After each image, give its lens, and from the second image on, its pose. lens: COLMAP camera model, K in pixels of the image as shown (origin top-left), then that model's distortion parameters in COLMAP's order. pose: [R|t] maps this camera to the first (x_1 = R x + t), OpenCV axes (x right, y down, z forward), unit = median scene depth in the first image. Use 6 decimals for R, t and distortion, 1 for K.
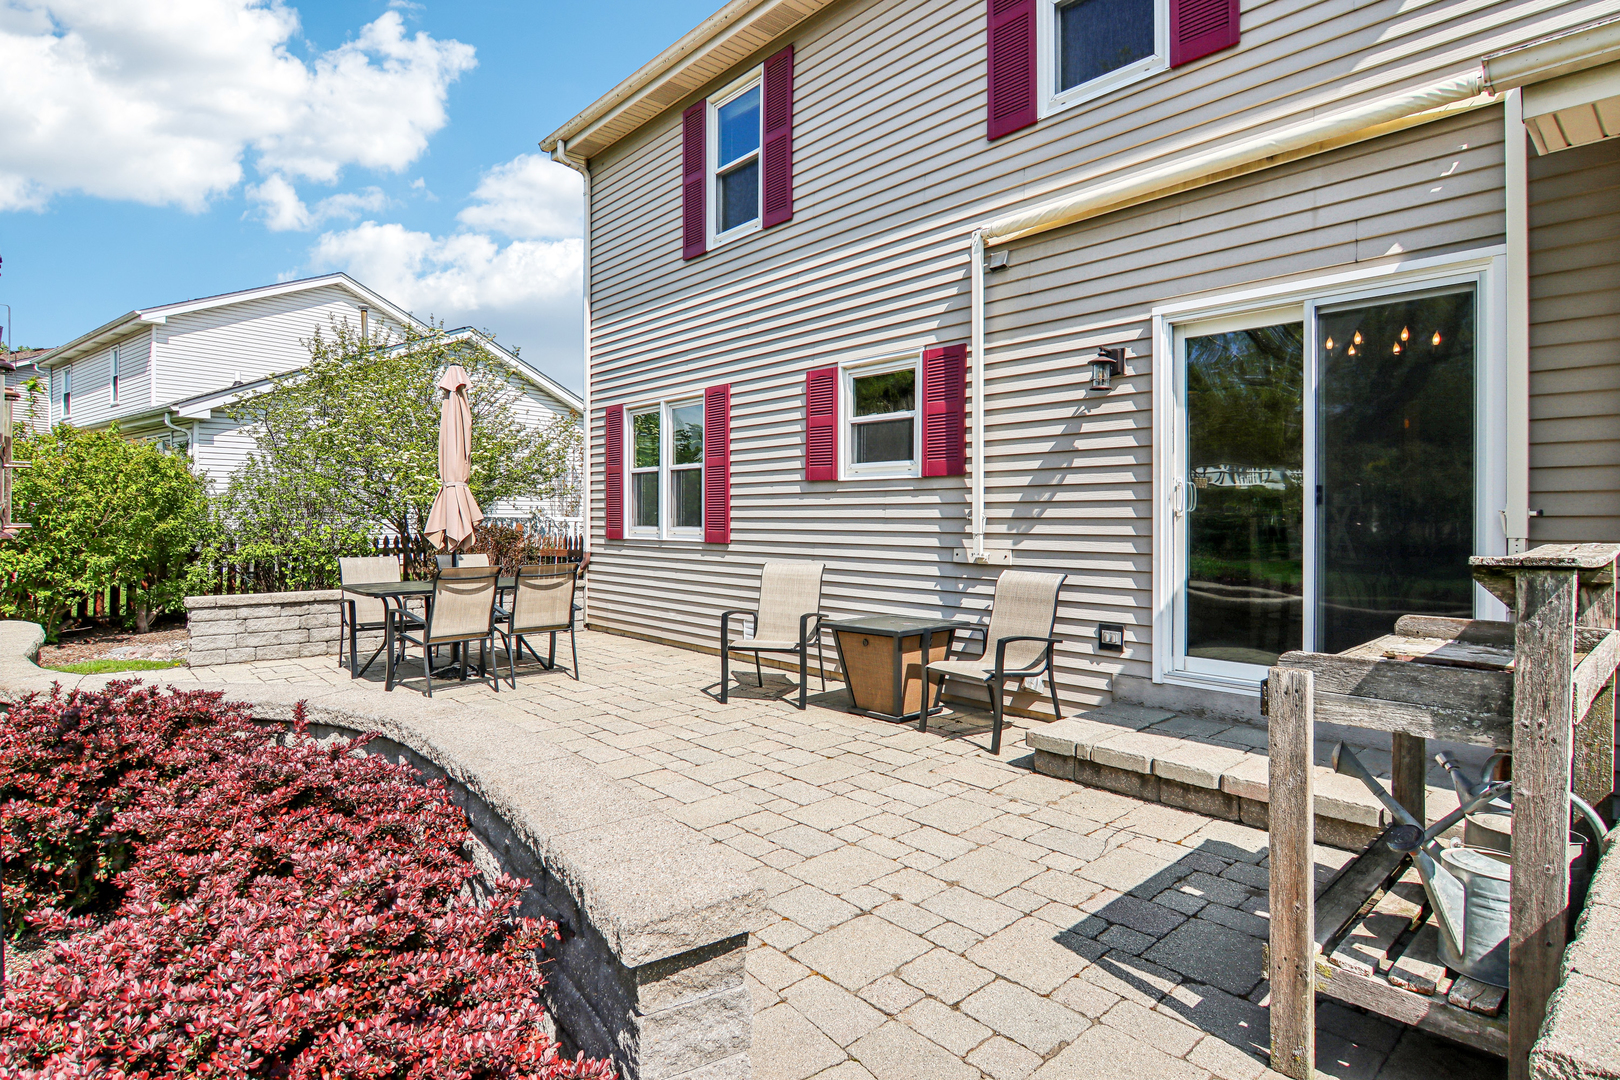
lens RADIAL K [[832.4, 0, 808.4], [0, 832.4, 527.6], [0, 0, 1]] dist [0.001402, -0.021990]
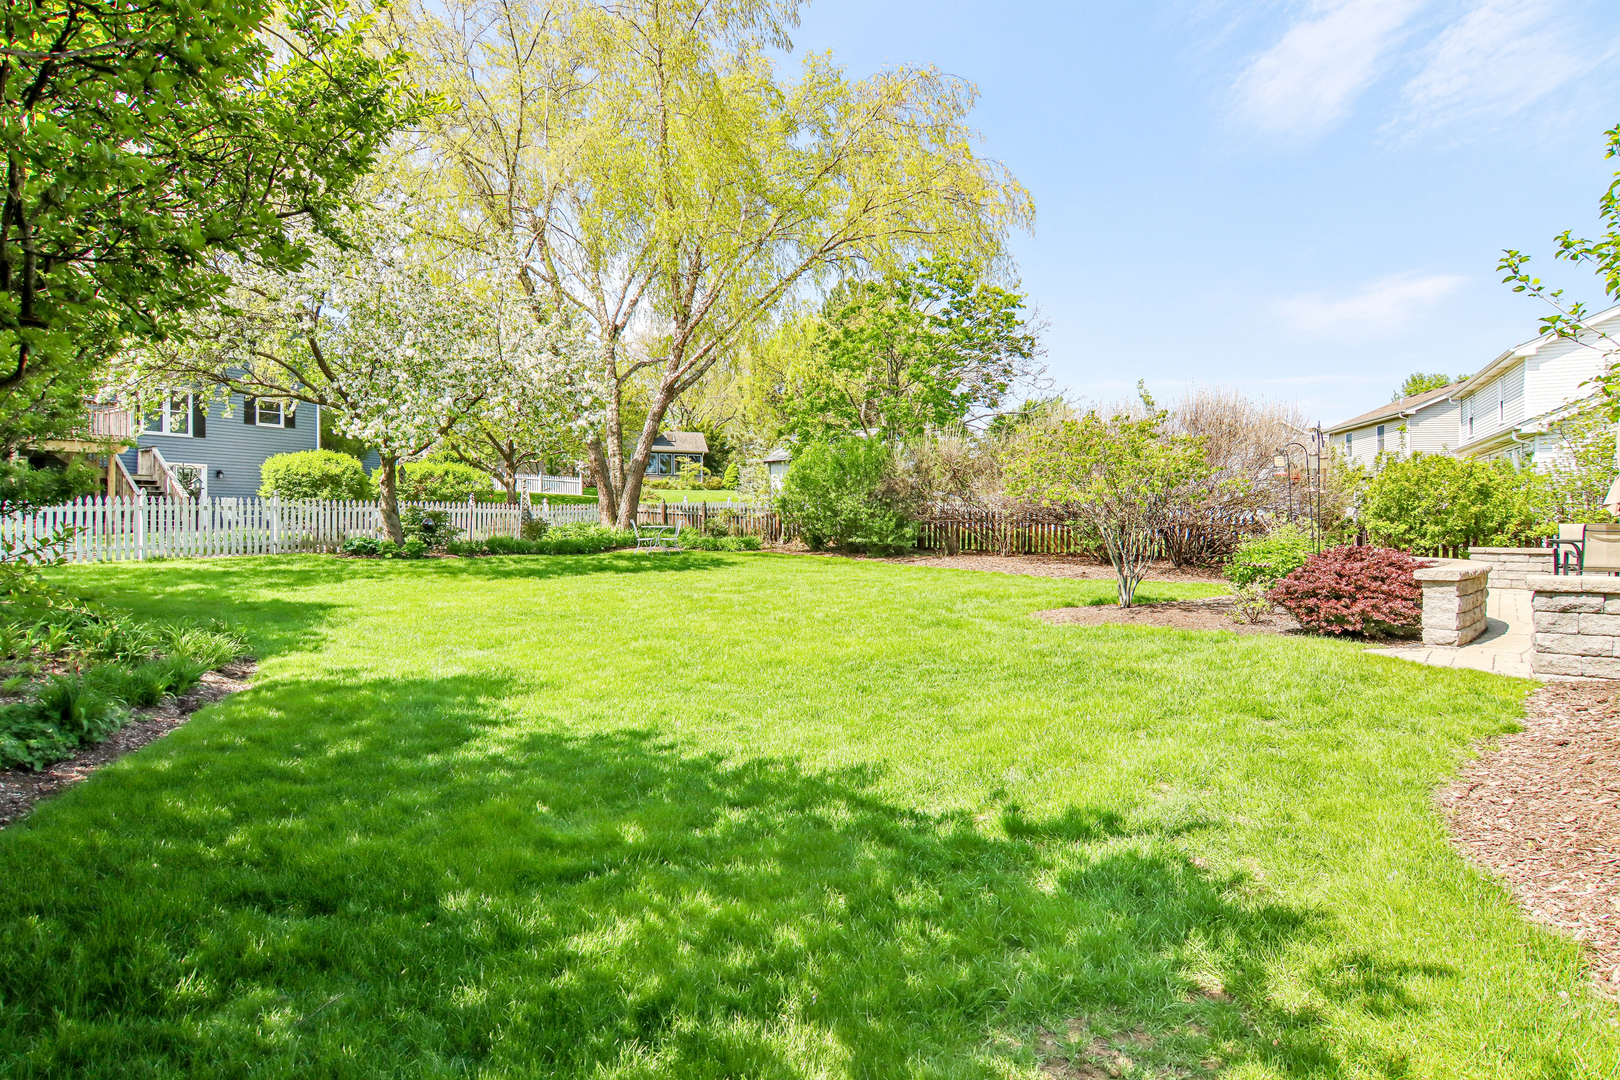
lens RADIAL K [[832.4, 0, 808.4], [0, 832.4, 527.6], [0, 0, 1]] dist [0.001402, -0.021990]
pose [[0.124563, 0.000860, -0.992211, 0.636995], [-0.012252, 0.999925, -0.000672, 0.051319], [0.992136, 0.012241, 0.124564, -0.471194]]
